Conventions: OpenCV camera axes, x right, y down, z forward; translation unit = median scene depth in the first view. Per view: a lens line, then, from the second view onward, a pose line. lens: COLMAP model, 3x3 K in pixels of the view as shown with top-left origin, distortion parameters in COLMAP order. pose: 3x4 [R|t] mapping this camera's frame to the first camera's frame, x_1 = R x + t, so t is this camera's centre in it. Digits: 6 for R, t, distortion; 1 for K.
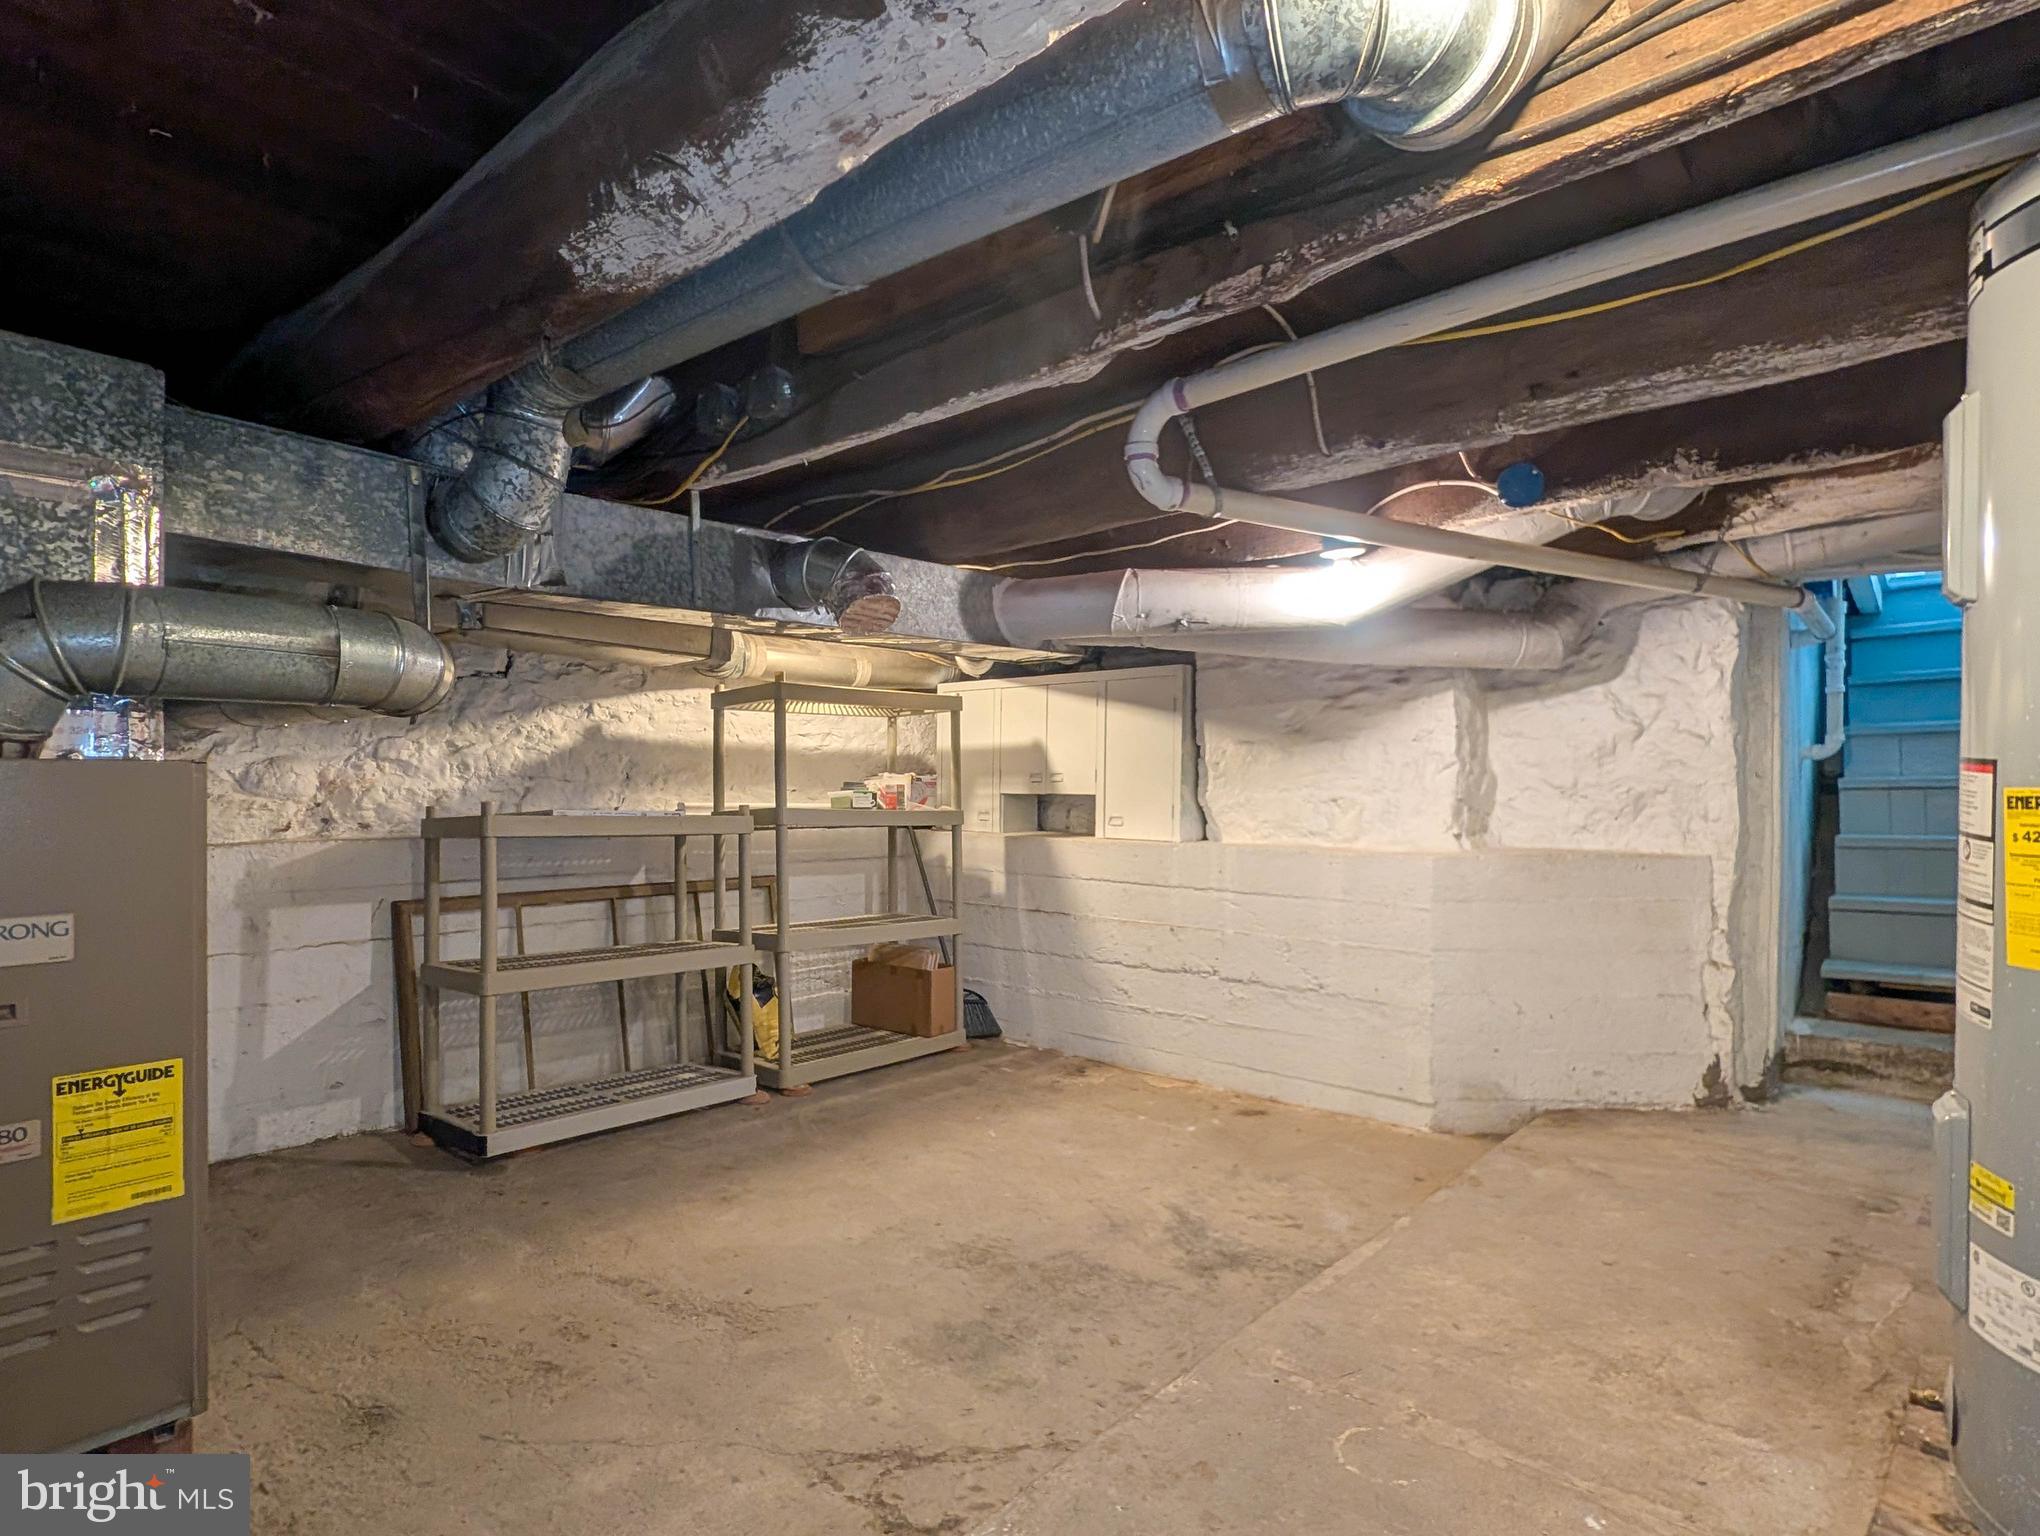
lens RADIAL K [[1093.4, 0, 1026.6], [0, 1093.4, 787.0], [0, 0, 1]] dist [0.004788, 0.000219]
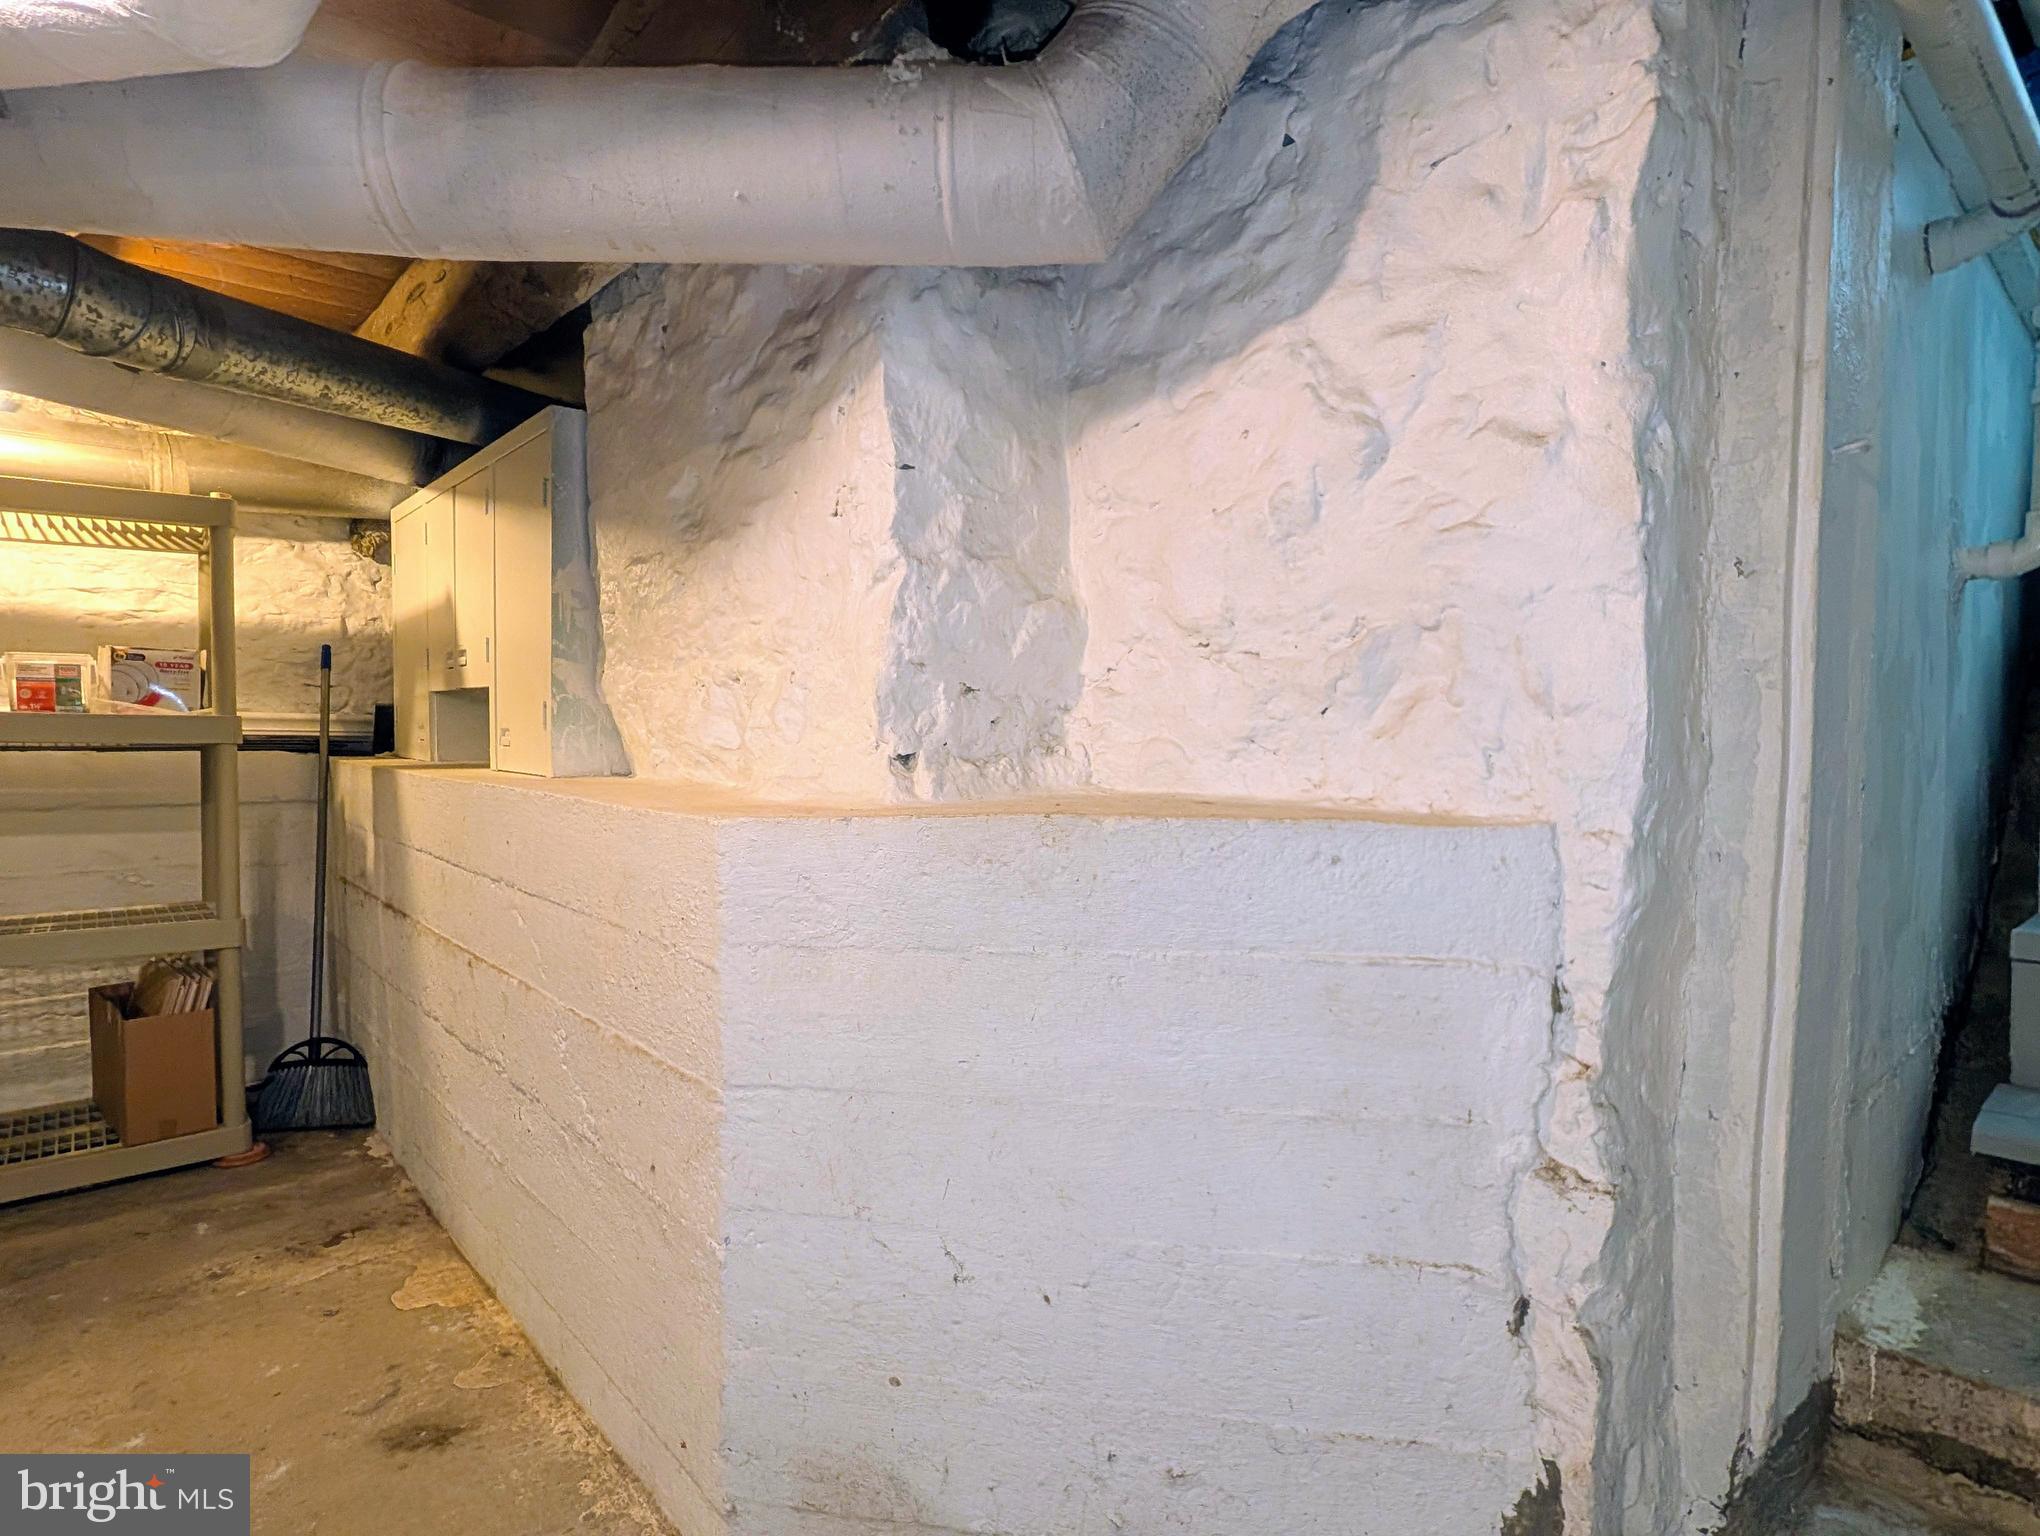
lens RADIAL K [[1093.4, 0, 1055.9], [0, 1093.4, 782.6], [0, 0, 1]] dist [0.004788, 0.000219]
pose [[0.991775, 0.005225, -0.127890, 0.489035], [0.001197, 0.998744, 0.050091, 0.033176], [0.127991, -0.049832, 0.990523, 0.631432]]
